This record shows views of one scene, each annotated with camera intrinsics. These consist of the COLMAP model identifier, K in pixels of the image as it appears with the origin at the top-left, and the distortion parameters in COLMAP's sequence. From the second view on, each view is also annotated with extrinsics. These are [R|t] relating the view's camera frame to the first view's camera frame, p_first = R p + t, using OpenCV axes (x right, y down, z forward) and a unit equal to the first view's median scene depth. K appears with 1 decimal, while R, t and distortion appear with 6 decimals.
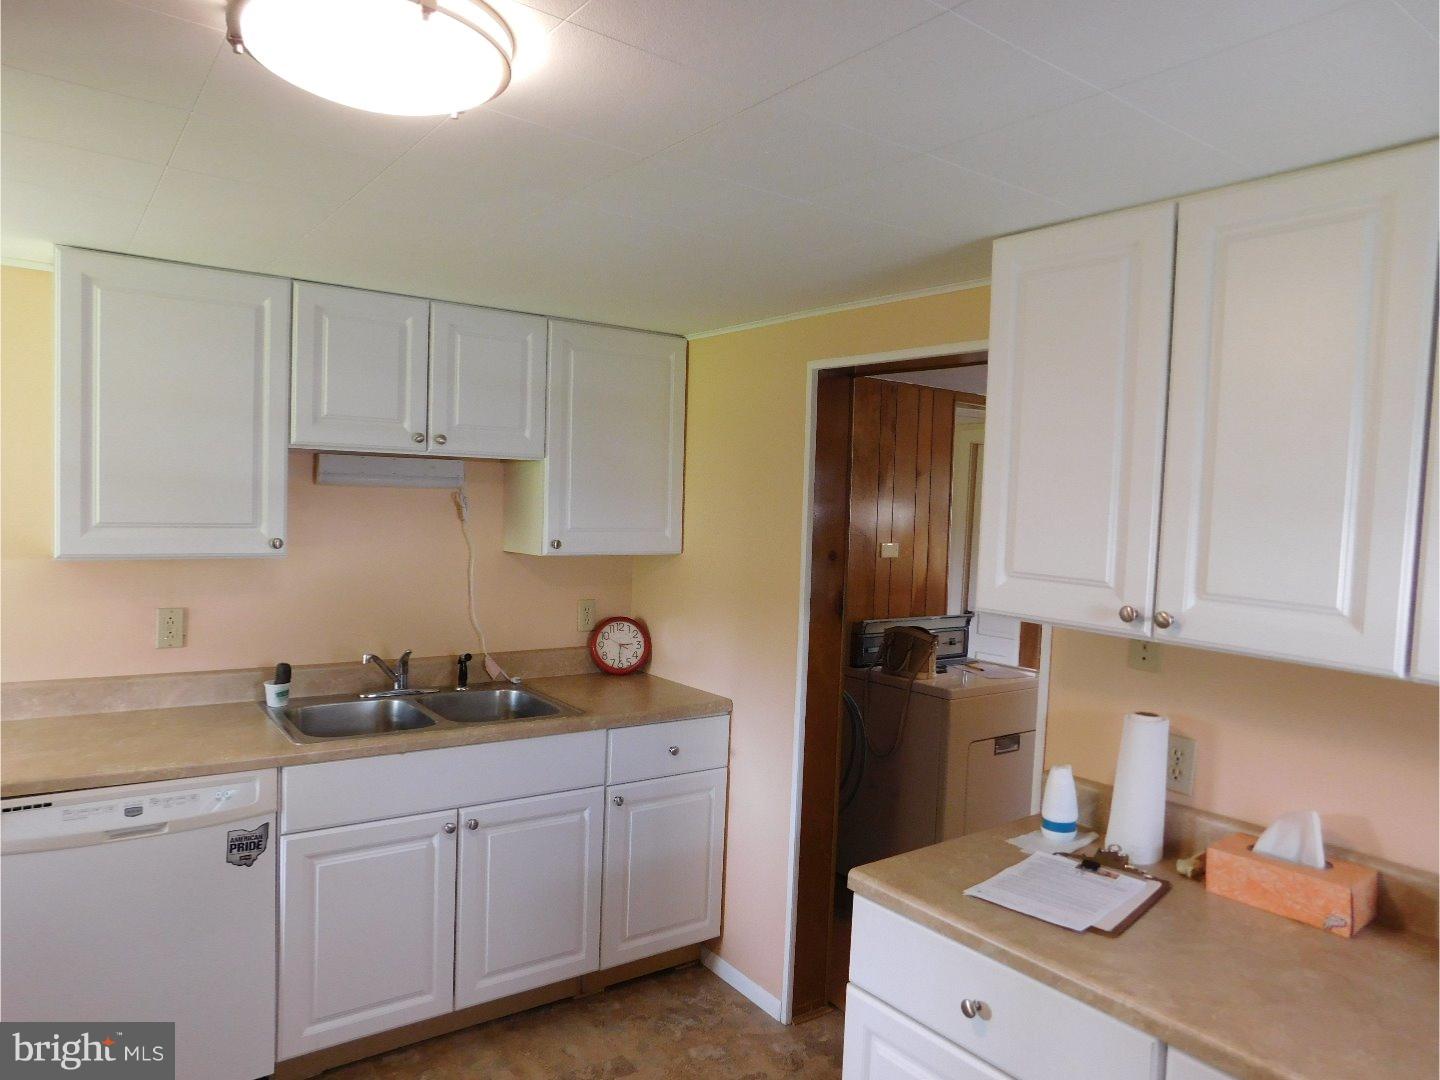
lens RADIAL K [[970.3, 0, 720.0], [0, 970.3, 540.0], [0, 0, 1]] dist [-0.043619, 0.002060]
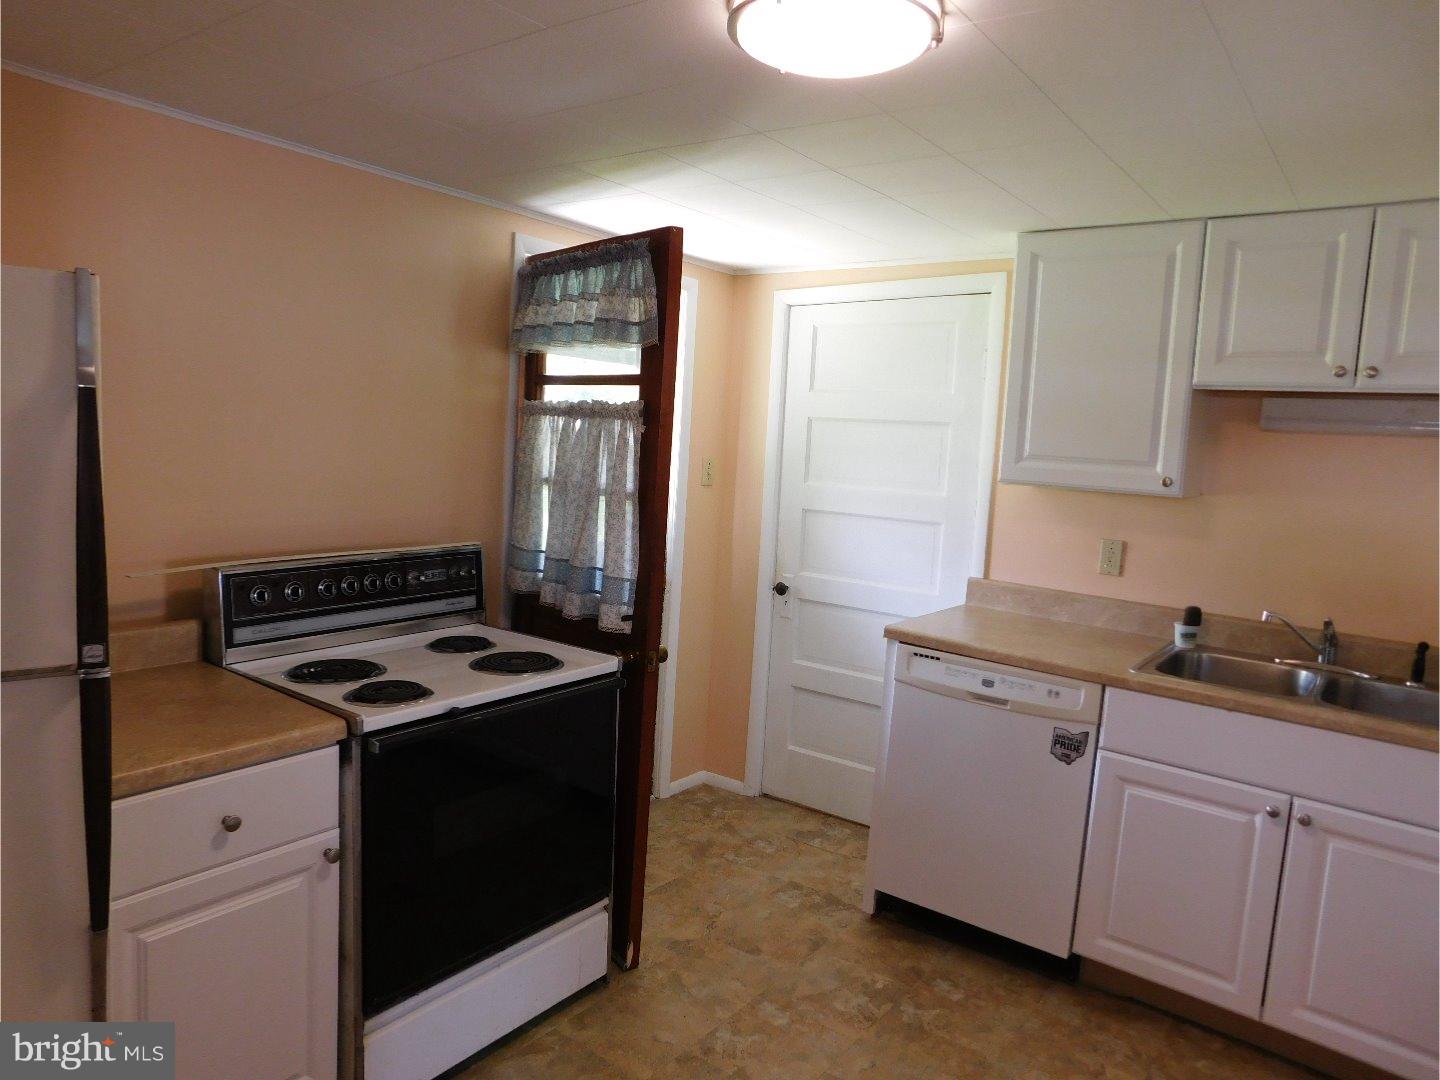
lens RADIAL K [[946.8, 0, 720.0], [0, 946.8, 540.0], [0, 0, 1]] dist [-0.031596, 0.003091]
pose [[0.266588, 0.086541, -0.959917, 0.384920], [-0.092476, 0.993662, 0.063901, 0.045800], [0.959364, 0.071734, 0.272902, 0.268793]]
